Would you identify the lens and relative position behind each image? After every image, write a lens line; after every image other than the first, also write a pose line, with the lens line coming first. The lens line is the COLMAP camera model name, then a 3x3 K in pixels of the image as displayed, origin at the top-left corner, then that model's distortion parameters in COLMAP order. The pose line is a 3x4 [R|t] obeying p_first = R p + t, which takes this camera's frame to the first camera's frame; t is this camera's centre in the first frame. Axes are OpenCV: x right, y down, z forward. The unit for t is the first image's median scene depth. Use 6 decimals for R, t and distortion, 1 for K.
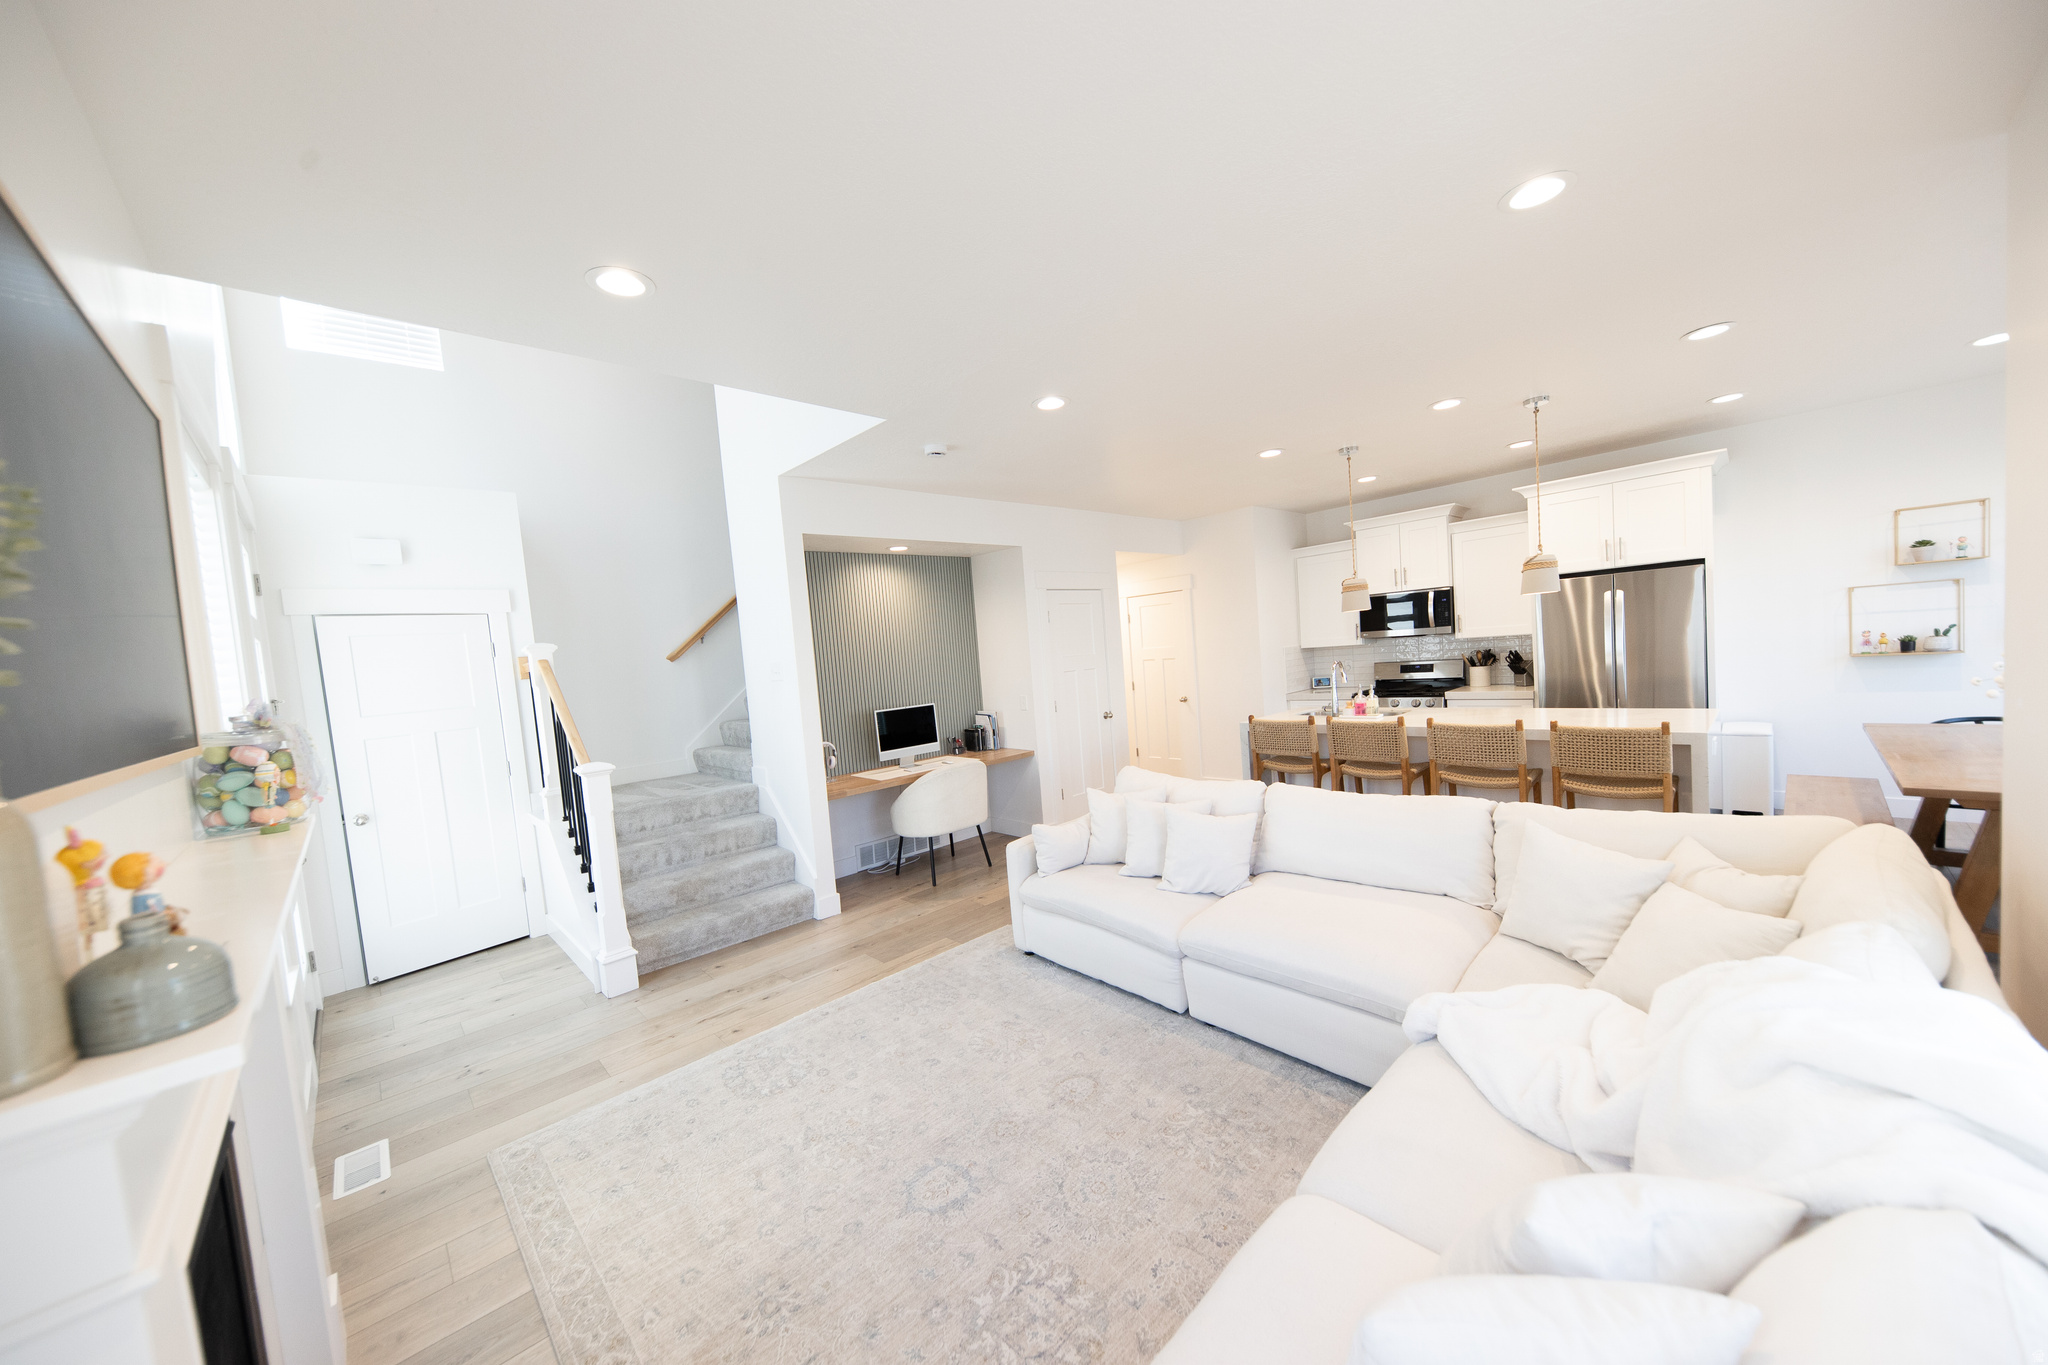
lens RADIAL K [[711.5, 0, 1013.8], [0, 711.5, 701.3], [0, 0, 1]] dist [0.005894, -0.001670]
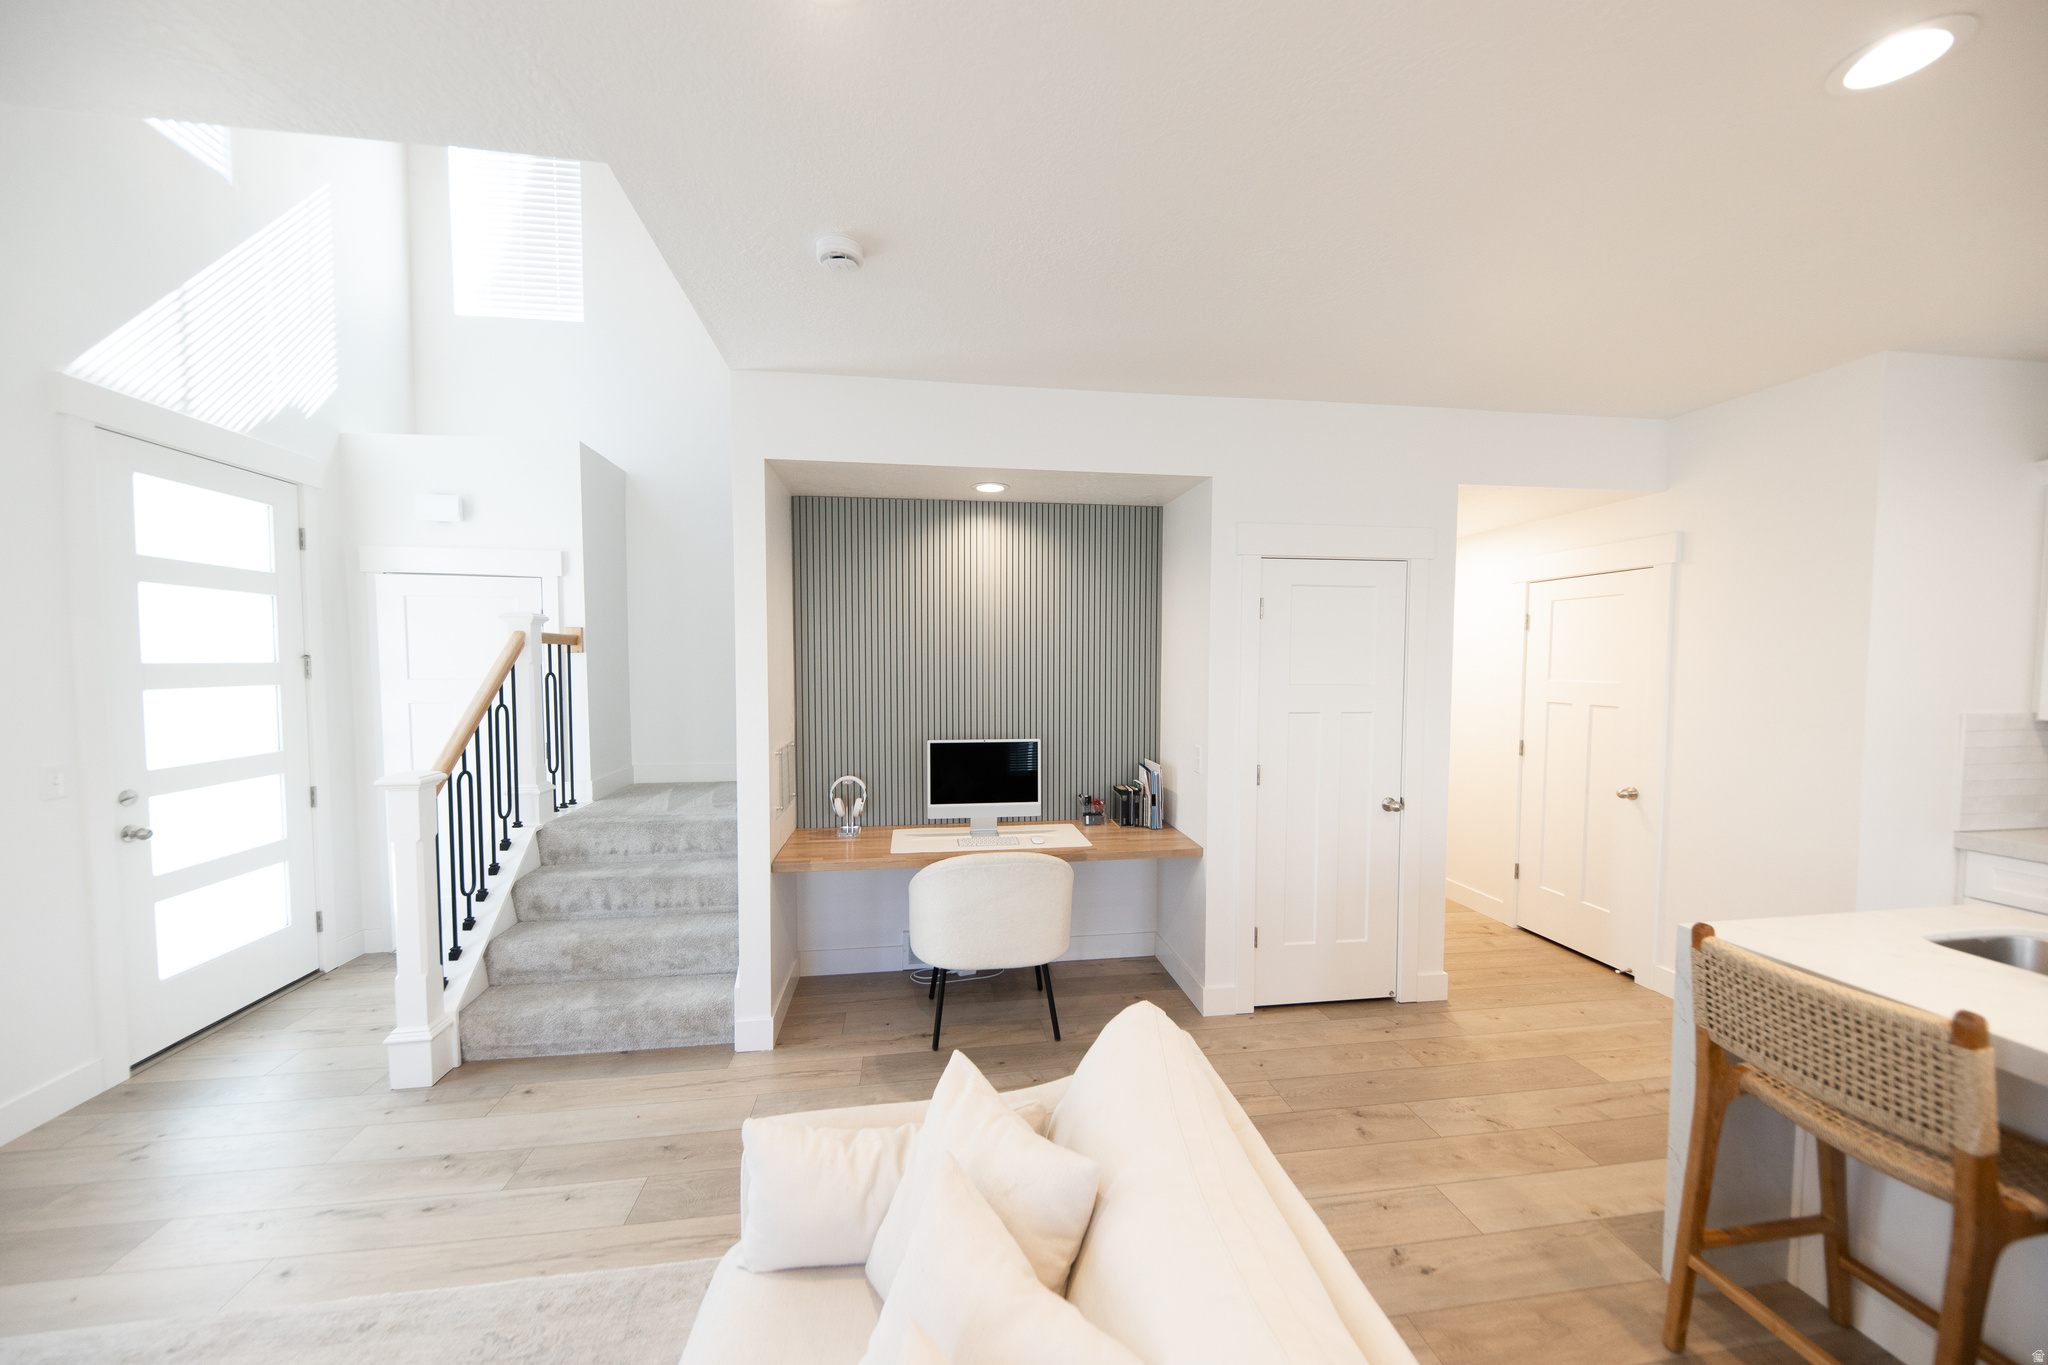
lens RADIAL K [[711.5, 0, 1014.6], [0, 711.5, 696.8], [0, 0, 1]] dist [0.005894, -0.001670]
pose [[0.816777, 0.108681, -0.566625, 0.258498], [-0.105619, 0.993667, 0.038343, -0.065878], [0.567204, 0.028528, 0.823083, 0.564376]]
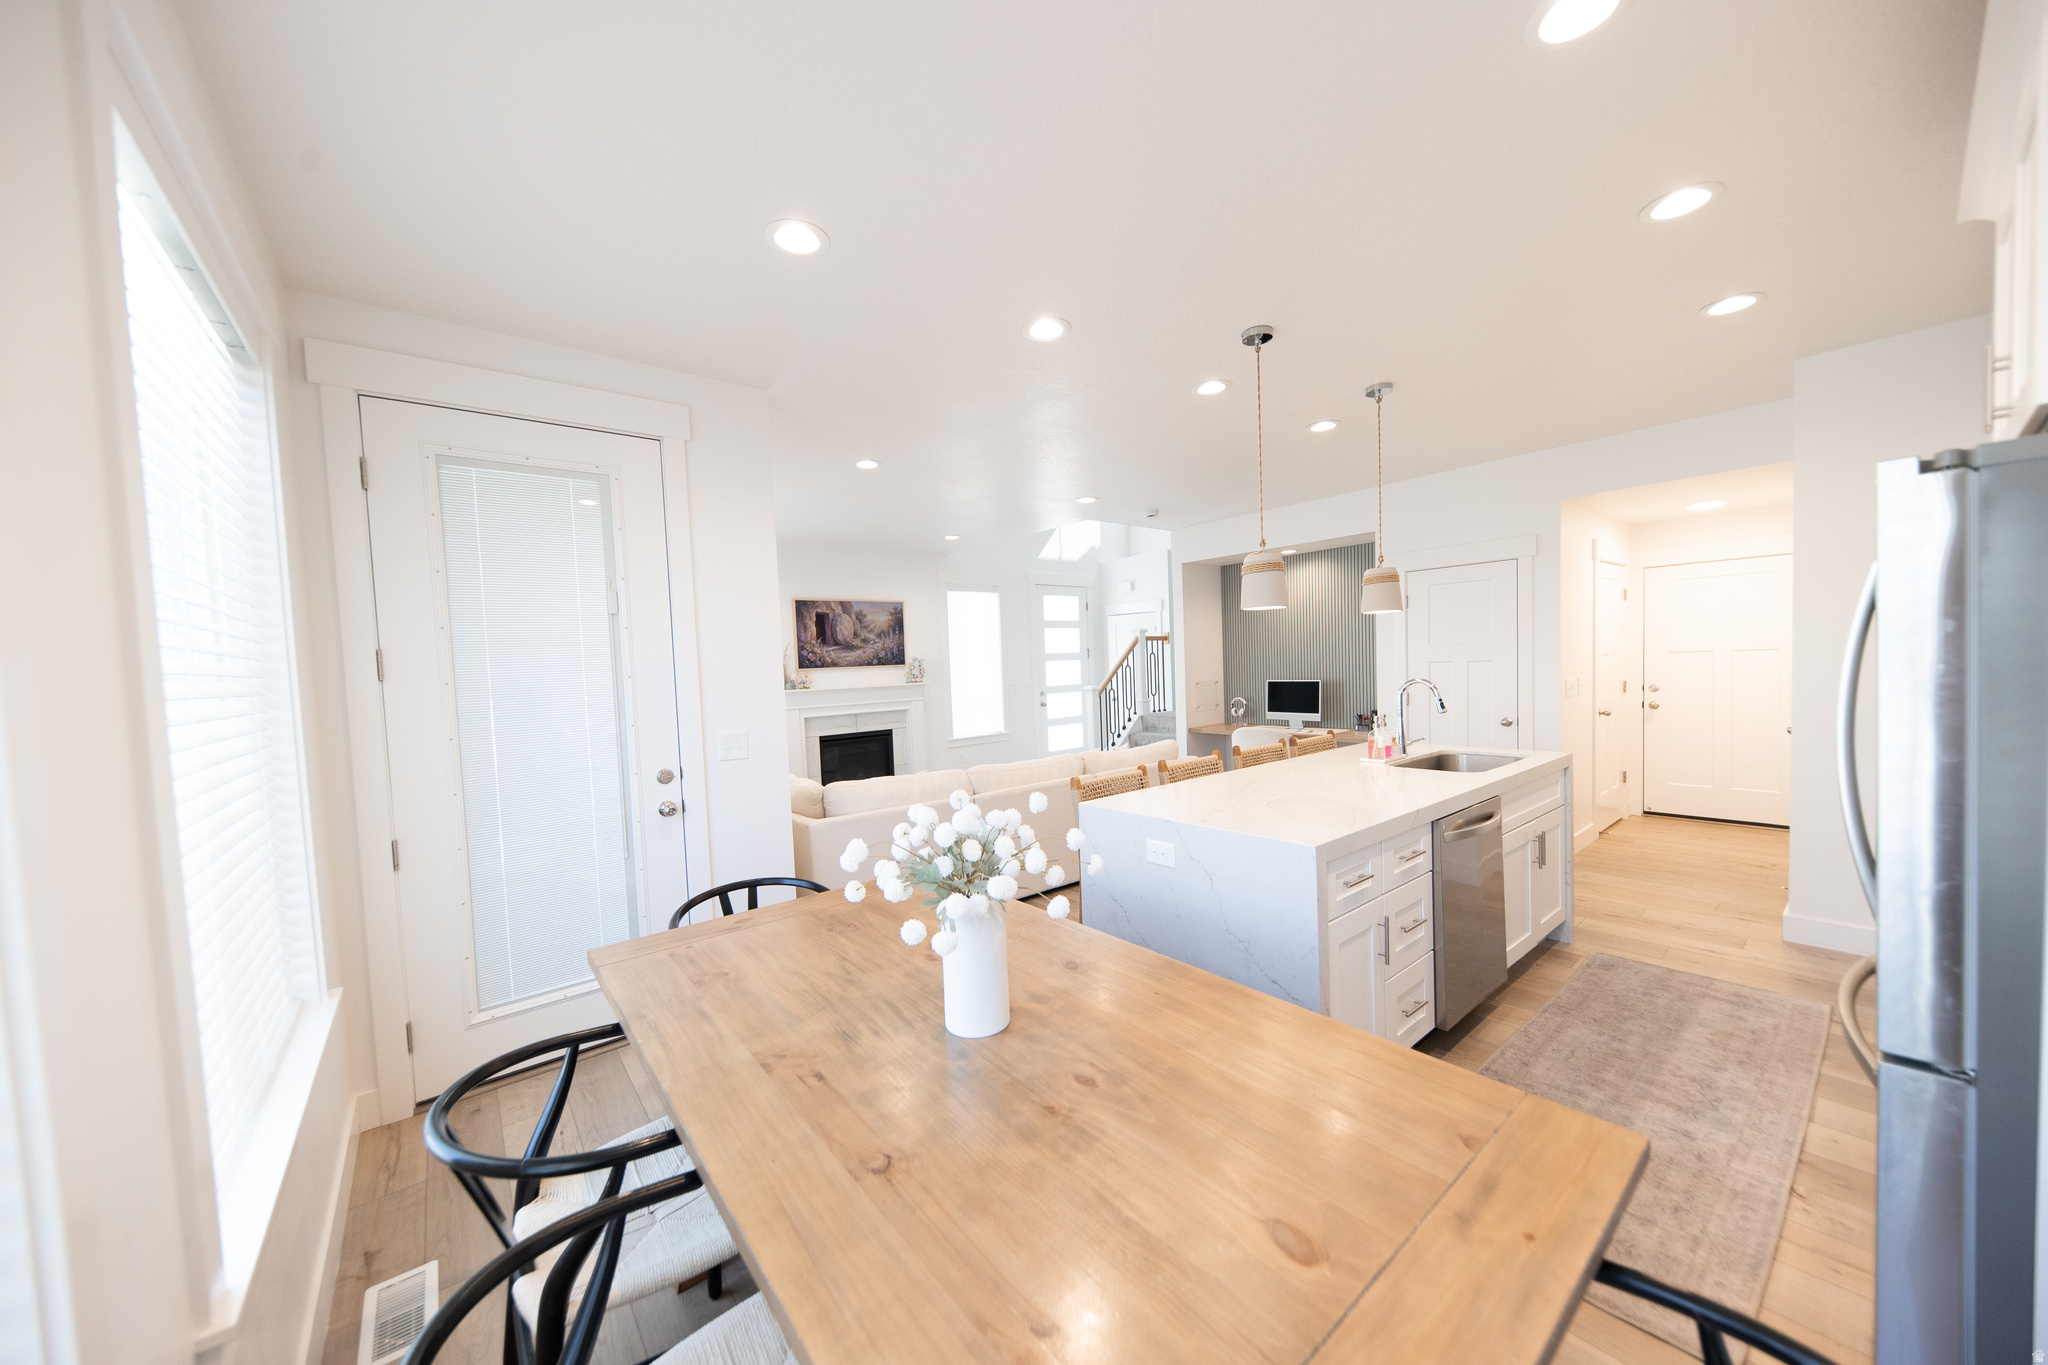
lens RADIAL K [[711.5, 0, 1012.1], [0, 711.5, 686.4], [0, 0, 1]] dist [0.005894, -0.001670]
pose [[-0.075366, 0.117852, -0.990167, 1.268879], [-0.022760, 0.992529, 0.119865, -0.135225], [0.996896, 0.031570, -0.072120, 0.693342]]
